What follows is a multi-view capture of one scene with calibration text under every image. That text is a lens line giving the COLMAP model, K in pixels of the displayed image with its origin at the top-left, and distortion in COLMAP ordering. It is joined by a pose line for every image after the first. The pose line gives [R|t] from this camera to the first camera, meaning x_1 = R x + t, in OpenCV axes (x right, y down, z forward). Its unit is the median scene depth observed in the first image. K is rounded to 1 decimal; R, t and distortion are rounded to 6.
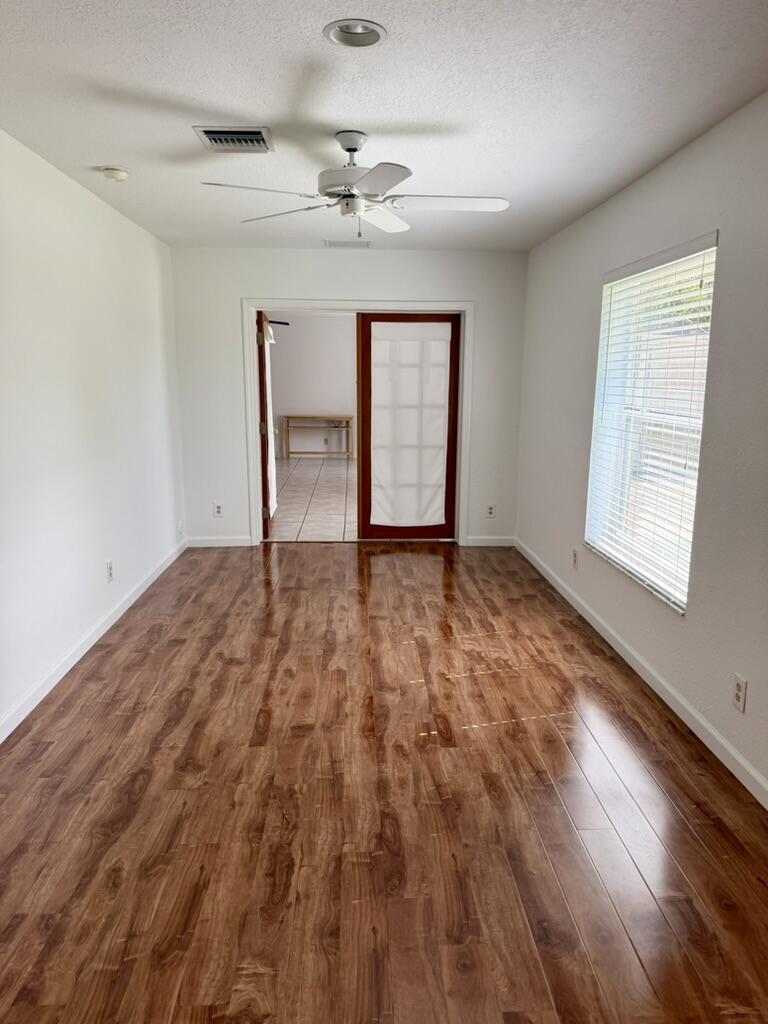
lens RADIAL K [[720.2, 0, 382.8], [0, 720.2, 517.2], [0, 0, 1]] dist [0.040356, -0.007657]
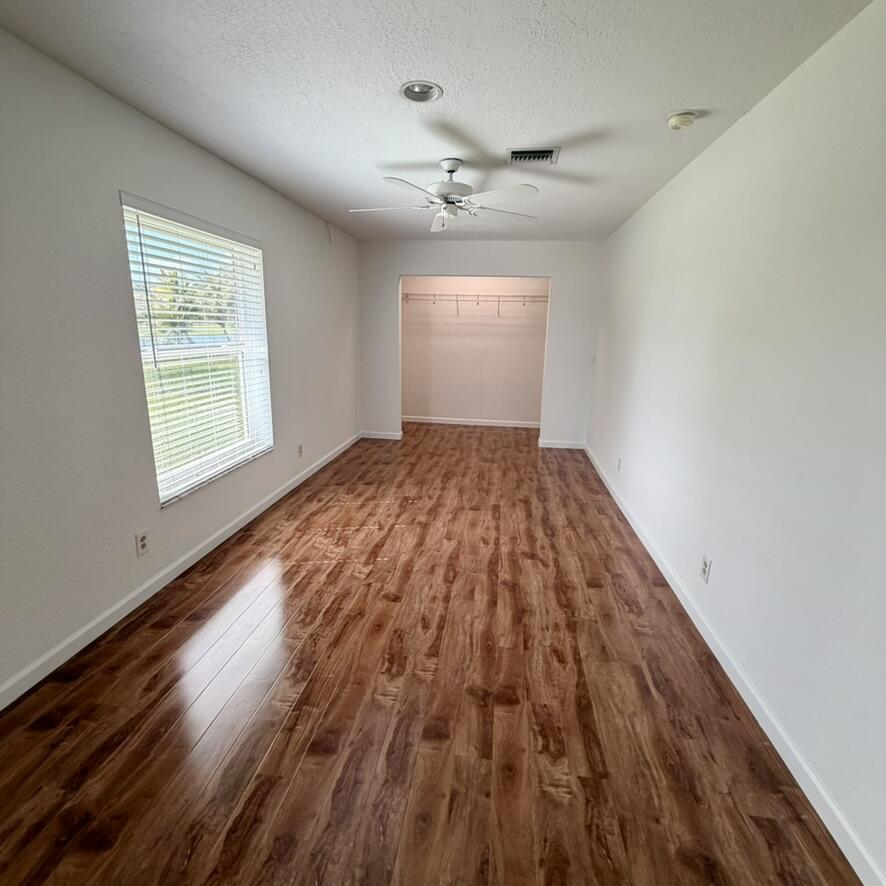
lens RADIAL K [[474.2, 0, 443.5], [0, 474.2, 438.2], [0, 0, 1]] dist [-0.005653, 0.001319]
pose [[-0.985585, -0.068612, 0.154643, -0.177129], [0.001107, 0.911434, 0.411444, -0.339105], [-0.169177, 0.405684, -0.898220, 1.741932]]
